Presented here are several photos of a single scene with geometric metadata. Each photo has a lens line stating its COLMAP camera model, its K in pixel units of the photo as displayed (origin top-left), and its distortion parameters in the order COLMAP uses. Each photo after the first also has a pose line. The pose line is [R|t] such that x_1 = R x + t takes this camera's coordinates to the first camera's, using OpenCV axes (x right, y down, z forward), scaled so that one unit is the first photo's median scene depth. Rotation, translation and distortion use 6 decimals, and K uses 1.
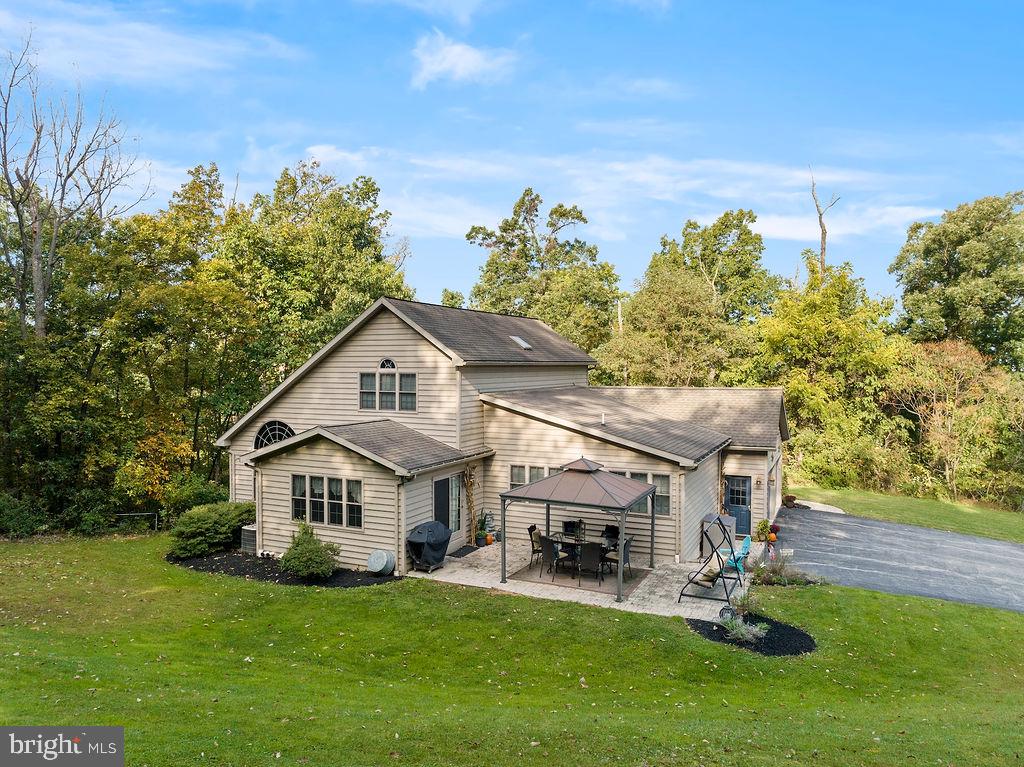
lens RADIAL K [[721.1, 0, 512.0], [0, 721.1, 383.5], [0, 0, 1]] dist [-0.028057, 0.003545]
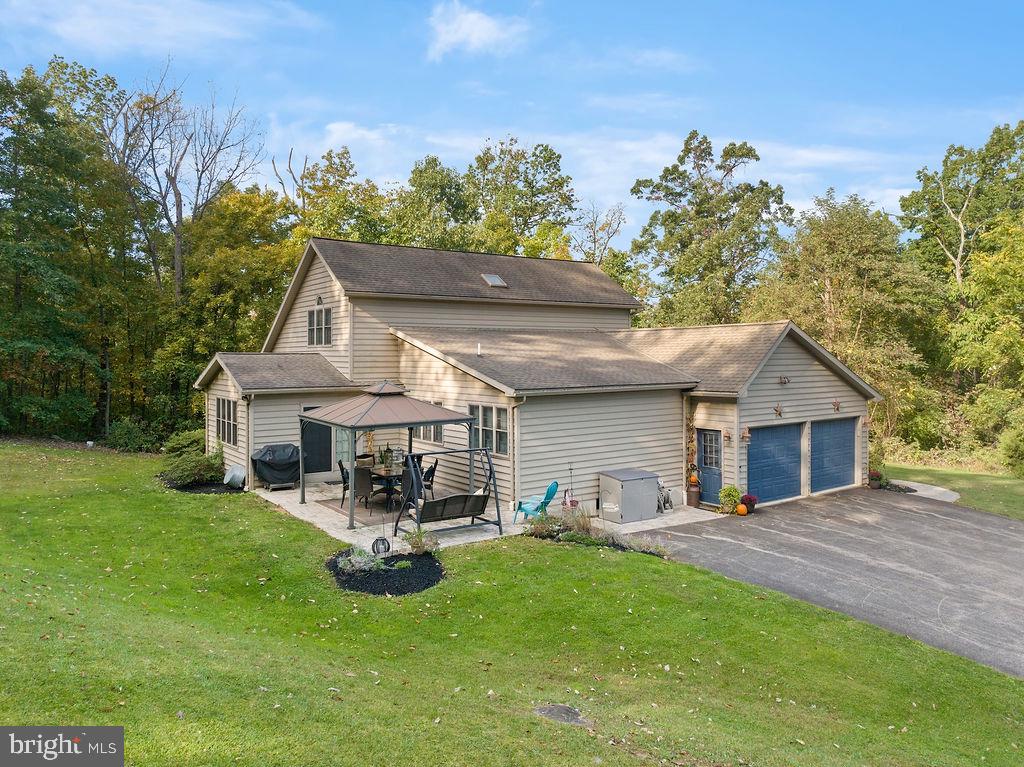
lens RADIAL K [[728.5, 0, 511.6], [0, 728.5, 366.5], [0, 0, 1]] dist [-0.041274, -0.001201]
pose [[0.869764, 0.000222, -0.493467, 0.613456], [-0.005646, 0.999939, -0.009502, 0.079660], [0.493435, 0.011051, 0.869712, 0.225430]]
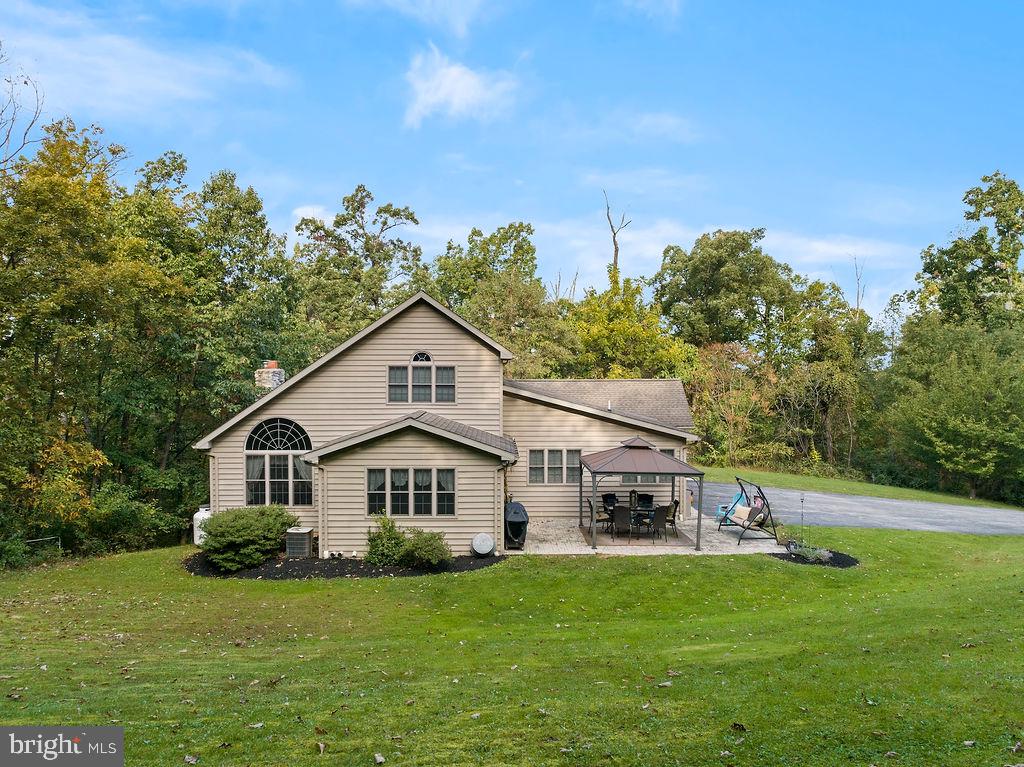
lens RADIAL K [[721.1, 0, 512.0], [0, 721.1, 383.5], [0, 0, 1]] dist [-0.028057, 0.003545]
pose [[0.896344, -0.011831, 0.443201, -0.527807], [0.011826, 0.999926, 0.002773, 0.009184], [-0.443201, 0.002756, 0.896418, 0.032227]]
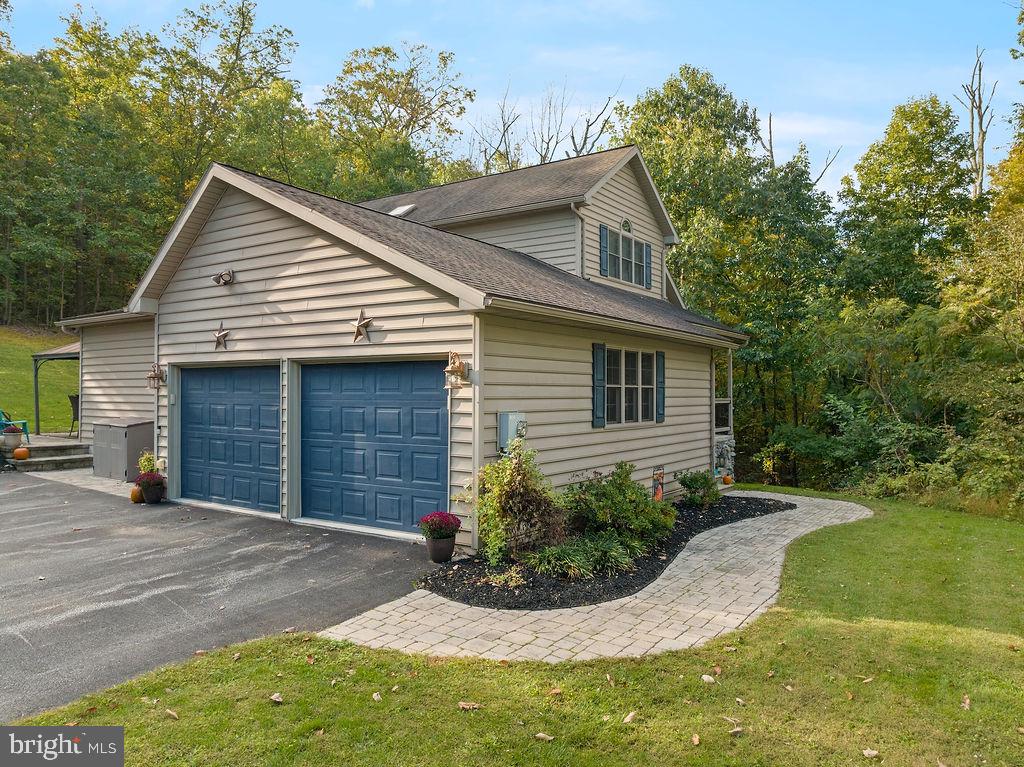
lens RADIAL K [[721.1, 0, 512.0], [0, 721.1, 383.5], [0, 0, 1]] dist [-0.028057, 0.003545]
pose [[-0.147544, -0.010529, -0.988999, 0.919322], [-0.029573, 0.999543, -0.006230, 0.157050], [0.988613, 0.028329, -0.147788, 1.507895]]
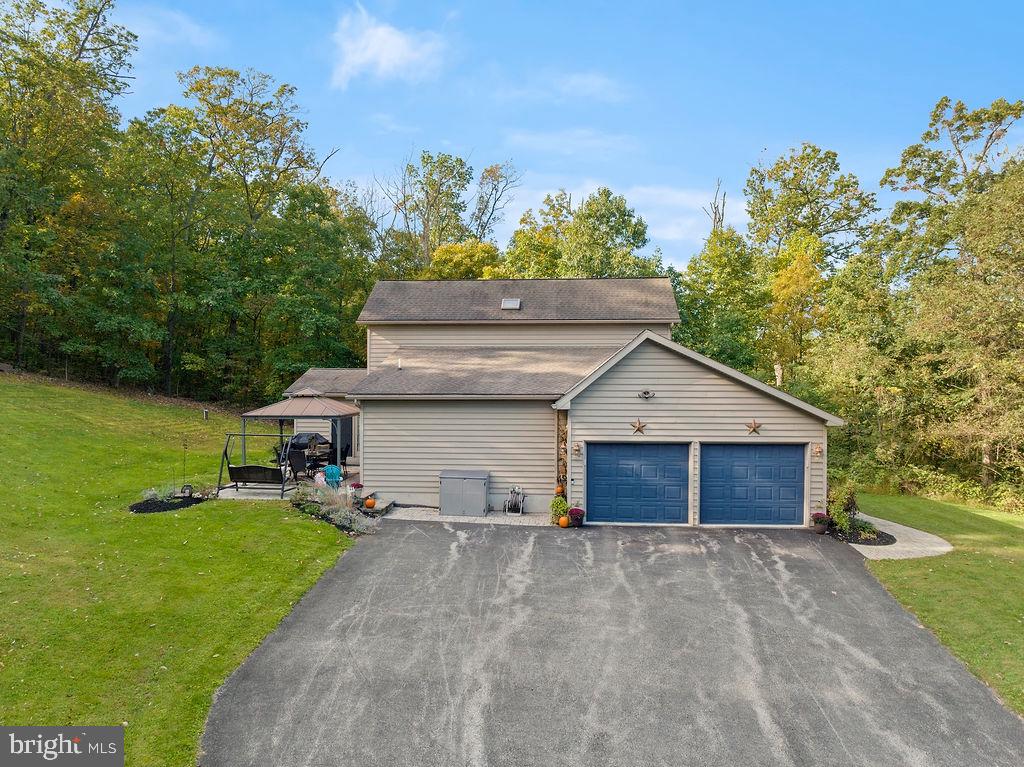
lens RADIAL K [[728.5, 0, 511.6], [0, 728.5, 366.5], [0, 0, 1]] dist [-0.041274, -0.001201]
pose [[0.351662, -0.018721, -0.935940, 1.235960], [-0.027045, 0.999180, -0.030147, 0.083685], [0.935736, 0.035914, 0.350867, 0.763523]]
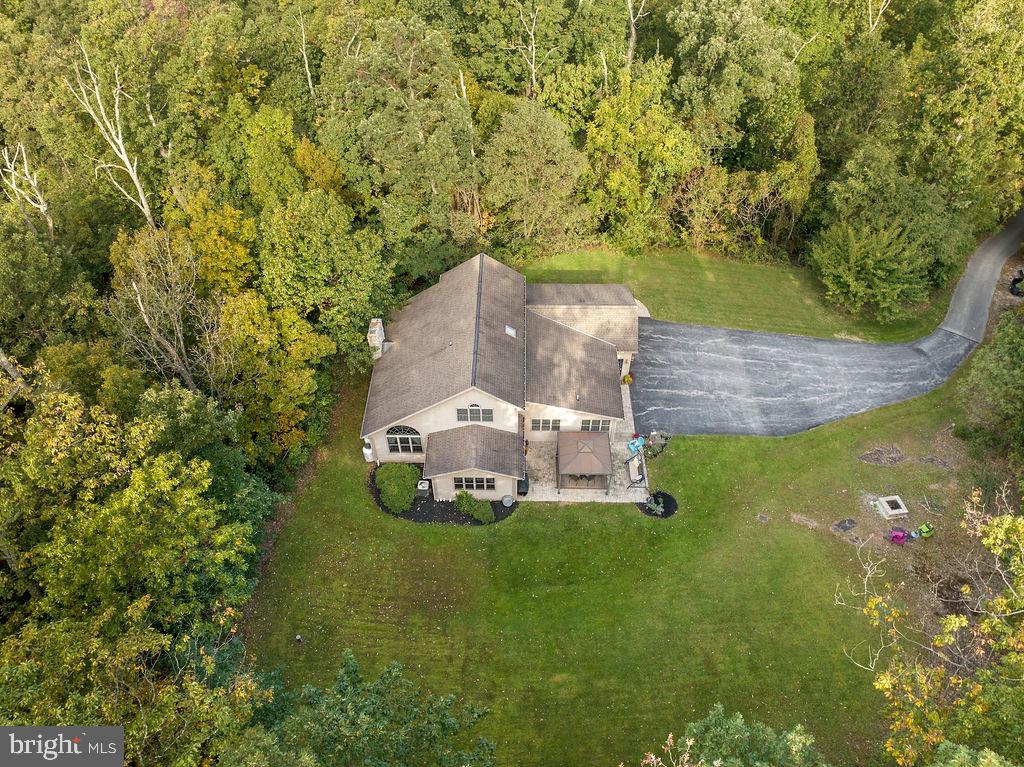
lens RADIAL K [[721.1, 0, 512.0], [0, 721.1, 383.5], [0, 0, 1]] dist [-0.028057, 0.003545]
pose [[0.911792, -0.308904, 0.270581, -0.597536], [0.013885, 0.681719, 0.731482, -1.503944], [-0.410418, -0.663203, 0.625875, -0.195356]]
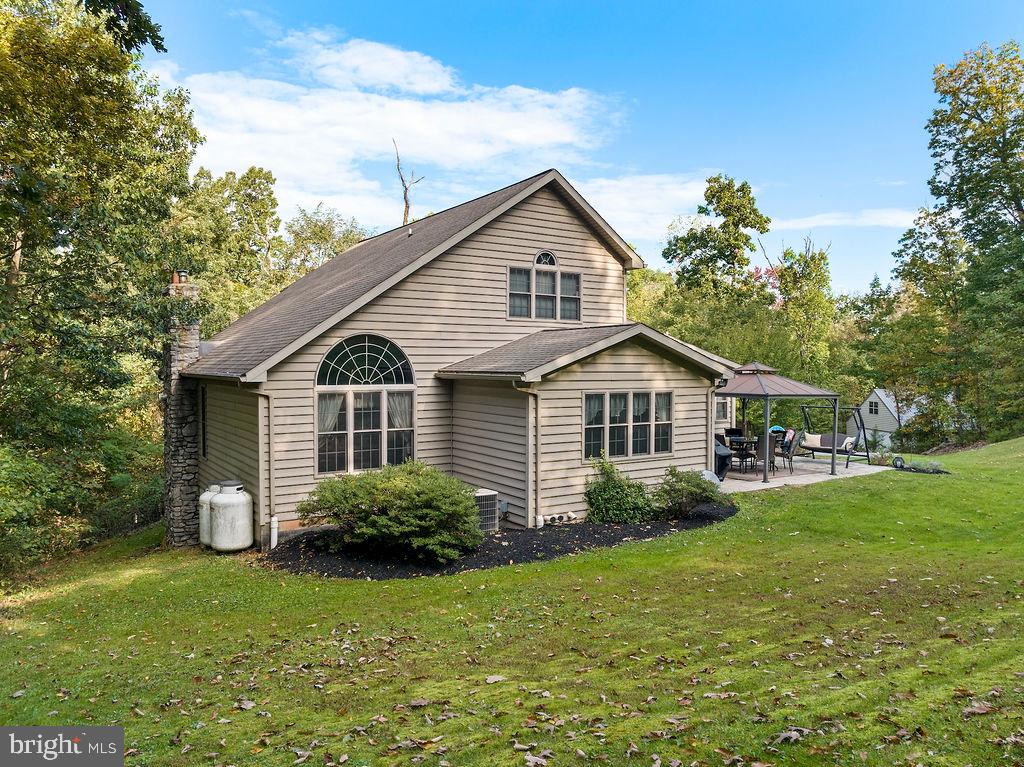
lens RADIAL K [[721.1, 0, 512.0], [0, 721.1, 383.5], [0, 0, 1]] dist [-0.028057, 0.003545]
pose [[0.521116, -0.020833, 0.853232, -0.880906], [0.020962, 0.999713, 0.011607, 0.099620], [-0.853228, 0.011836, 0.521403, 0.652683]]
